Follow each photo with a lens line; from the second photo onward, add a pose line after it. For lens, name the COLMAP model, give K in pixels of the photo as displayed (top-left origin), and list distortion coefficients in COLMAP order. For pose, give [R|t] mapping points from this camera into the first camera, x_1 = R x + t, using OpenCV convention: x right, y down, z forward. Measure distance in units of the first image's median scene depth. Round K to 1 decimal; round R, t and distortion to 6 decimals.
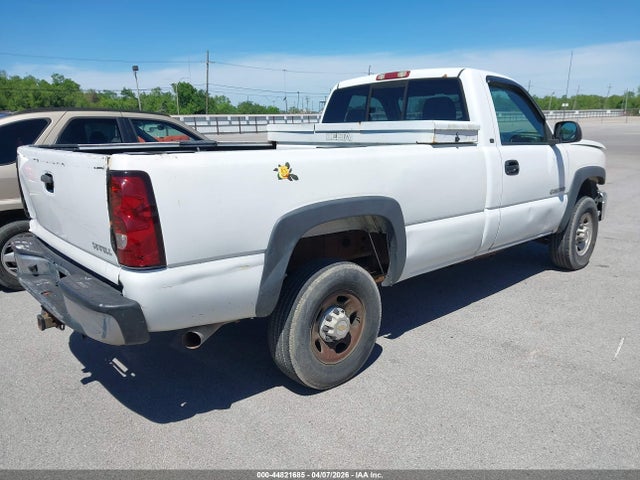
lens RADIAL K [[490.3, 0, 322.7], [0, 490.3, 239.4], [0, 0, 1]] dist [-0.001821, -0.001637]
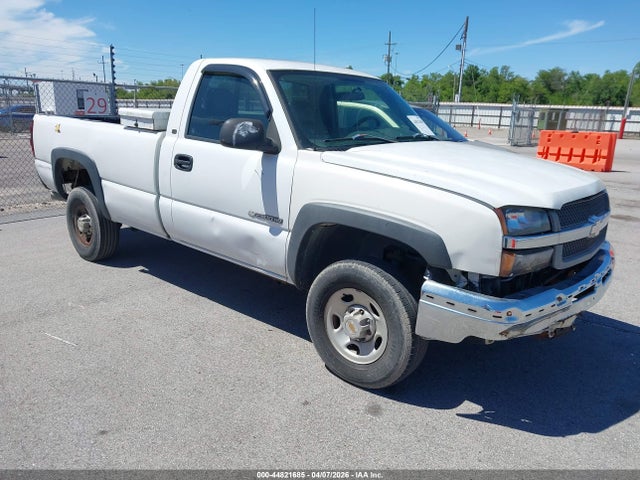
lens RADIAL K [[490.3, 0, 322.7], [0, 490.3, 239.4], [0, 0, 1]] dist [-0.001821, -0.001637]
pose [[0.161052, 0.283402, -0.945381, 1.377198], [-0.258257, 0.936611, 0.236777, -0.304528], [0.952557, 0.206018, 0.224033, 1.088468]]
